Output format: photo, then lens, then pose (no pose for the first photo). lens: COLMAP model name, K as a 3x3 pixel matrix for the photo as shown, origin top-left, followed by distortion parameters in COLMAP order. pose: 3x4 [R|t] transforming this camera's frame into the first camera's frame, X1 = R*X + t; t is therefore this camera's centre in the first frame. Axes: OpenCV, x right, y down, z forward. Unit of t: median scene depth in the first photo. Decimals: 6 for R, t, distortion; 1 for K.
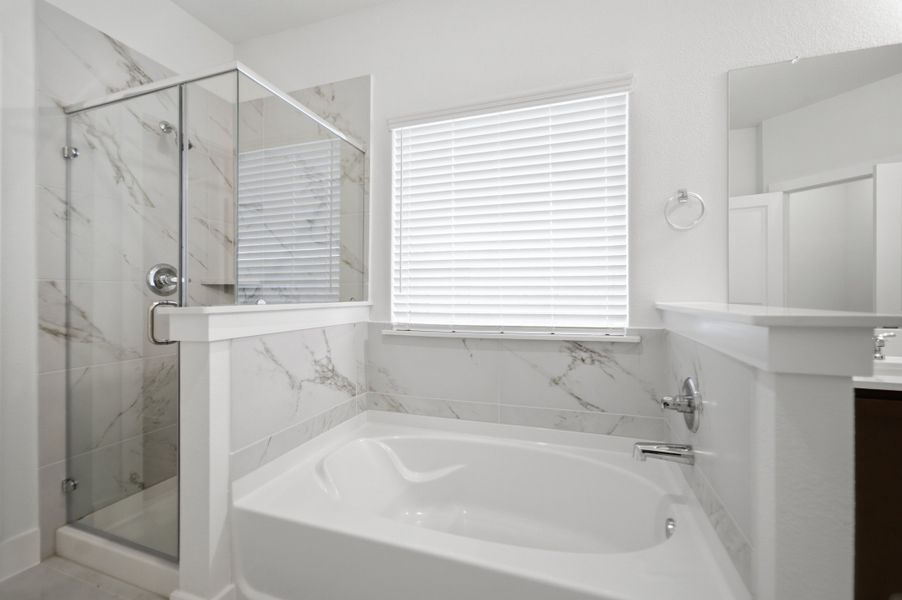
lens RADIAL K [[376.4, 0, 451.0], [0, 376.4, 300.0], [0, 0, 1]] dist [-0.008448, 0.000302]
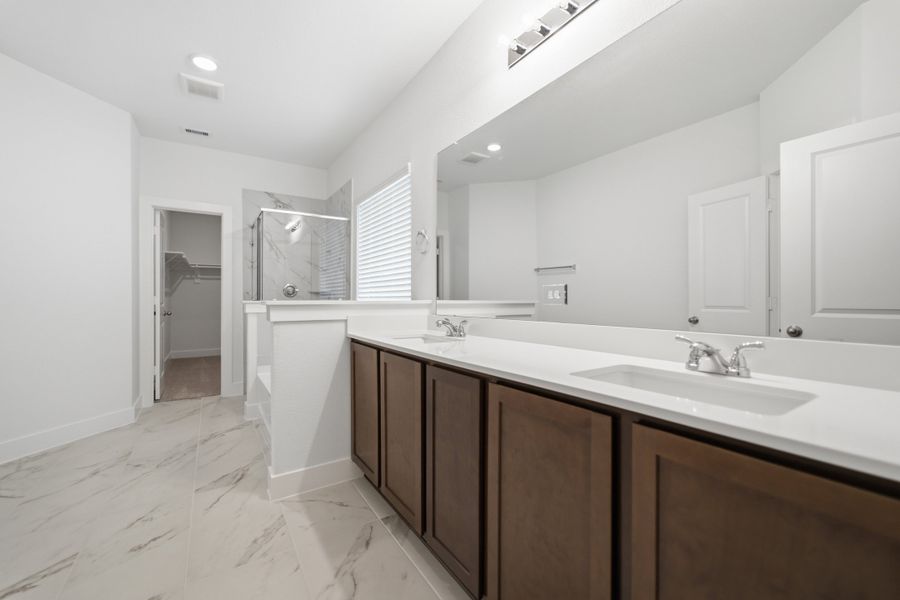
lens RADIAL K [[375.6, 0, 450.0], [0, 375.6, 300.0], [0, 0, 1]] dist [-0.008448, 0.000302]
pose [[0.779484, 0.005929, -0.626394, 1.579338], [-0.010427, 0.999939, -0.003510, 0.001717], [0.626335, 0.009268, 0.779499, -0.169632]]
